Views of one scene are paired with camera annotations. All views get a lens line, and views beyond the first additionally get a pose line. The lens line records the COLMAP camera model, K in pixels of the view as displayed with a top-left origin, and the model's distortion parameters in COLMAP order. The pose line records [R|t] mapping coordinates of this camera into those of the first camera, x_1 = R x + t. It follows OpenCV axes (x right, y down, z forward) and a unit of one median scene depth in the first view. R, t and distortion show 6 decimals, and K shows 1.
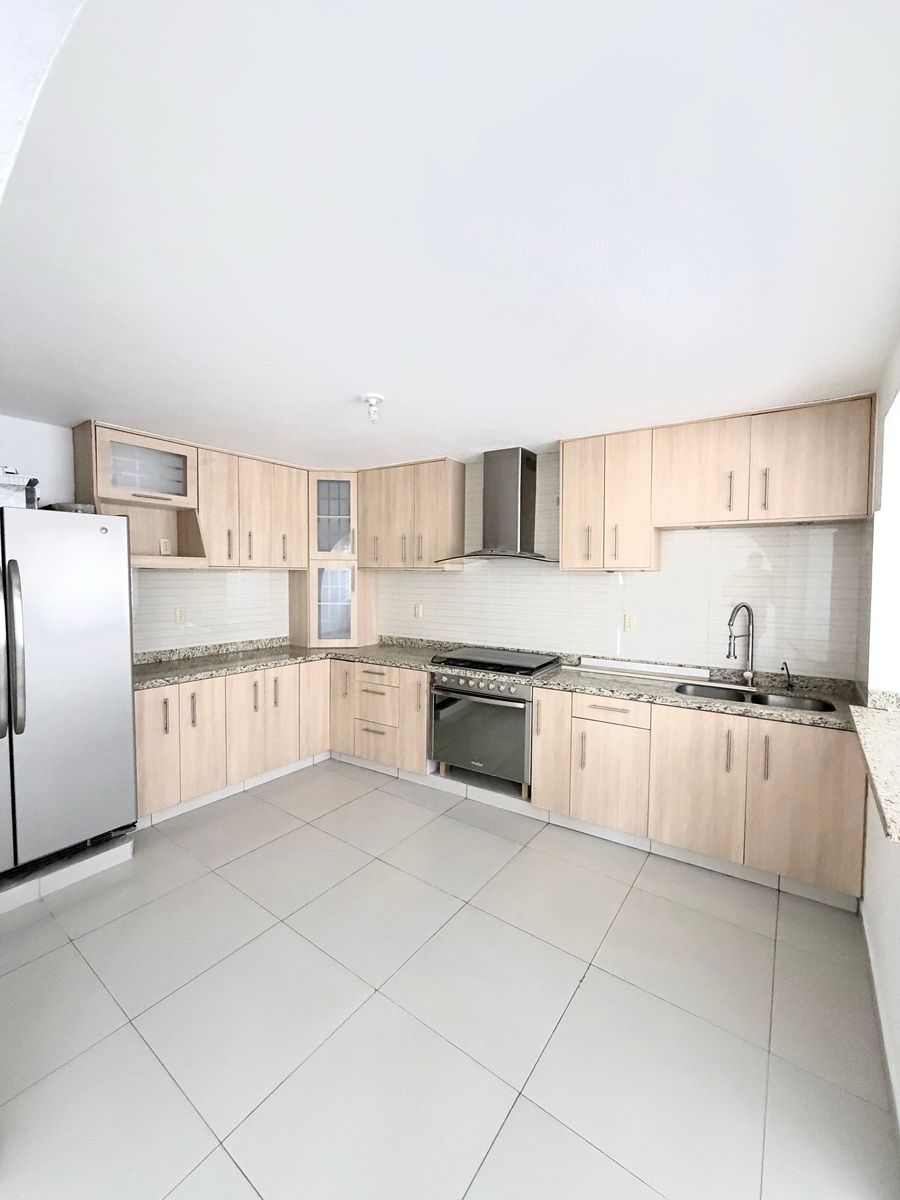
lens RADIAL K [[482.8, 0, 451.3], [0, 482.8, 596.8], [0, 0, 1]] dist [-0.000016, 0.000006]
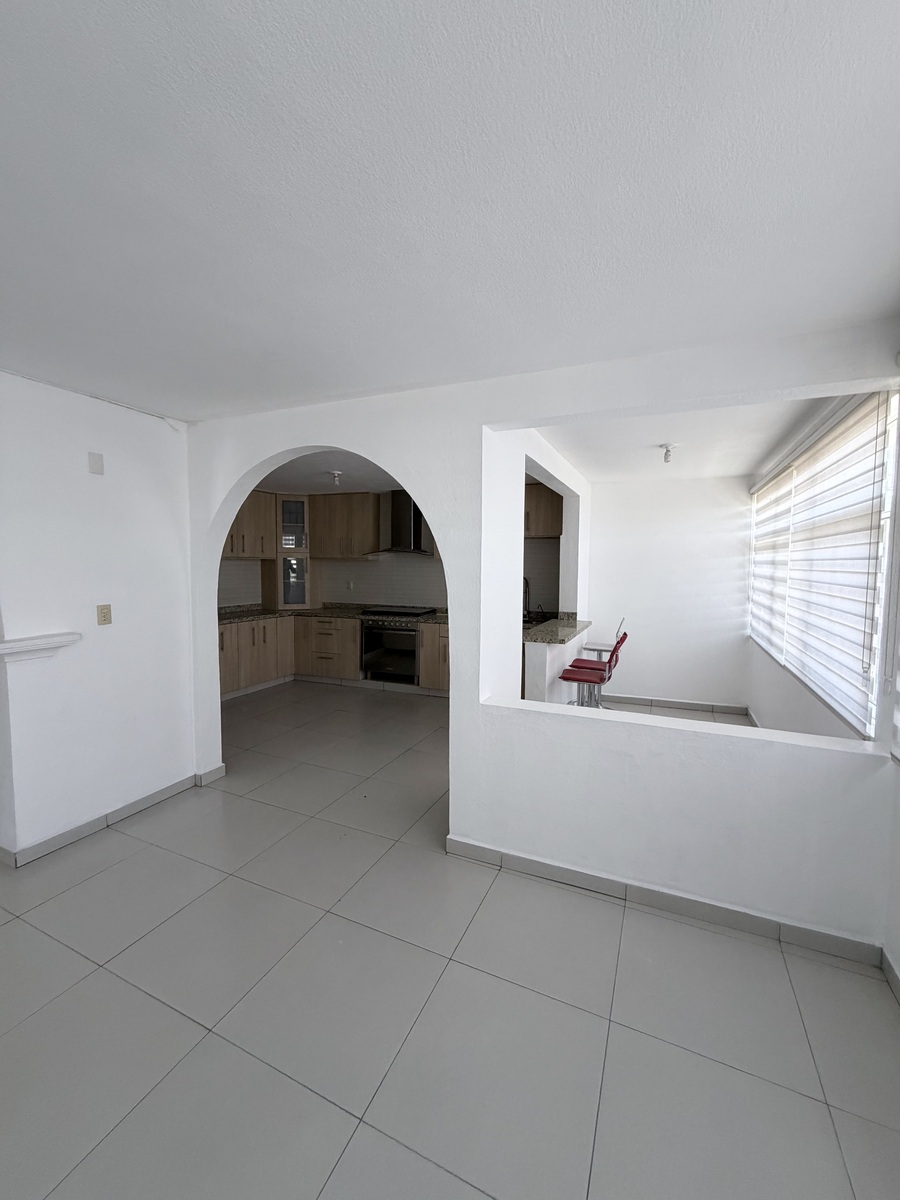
lens RADIAL K [[482.8, 0, 451.9], [0, 482.8, 596.6], [0, 0, 1]] dist [-0.000016, 0.000006]
pose [[0.980695, -0.011967, 0.195176, -0.057305], [0.007521, 0.999695, 0.023504, 0.035231], [-0.195397, -0.021582, 0.980487, -0.687291]]
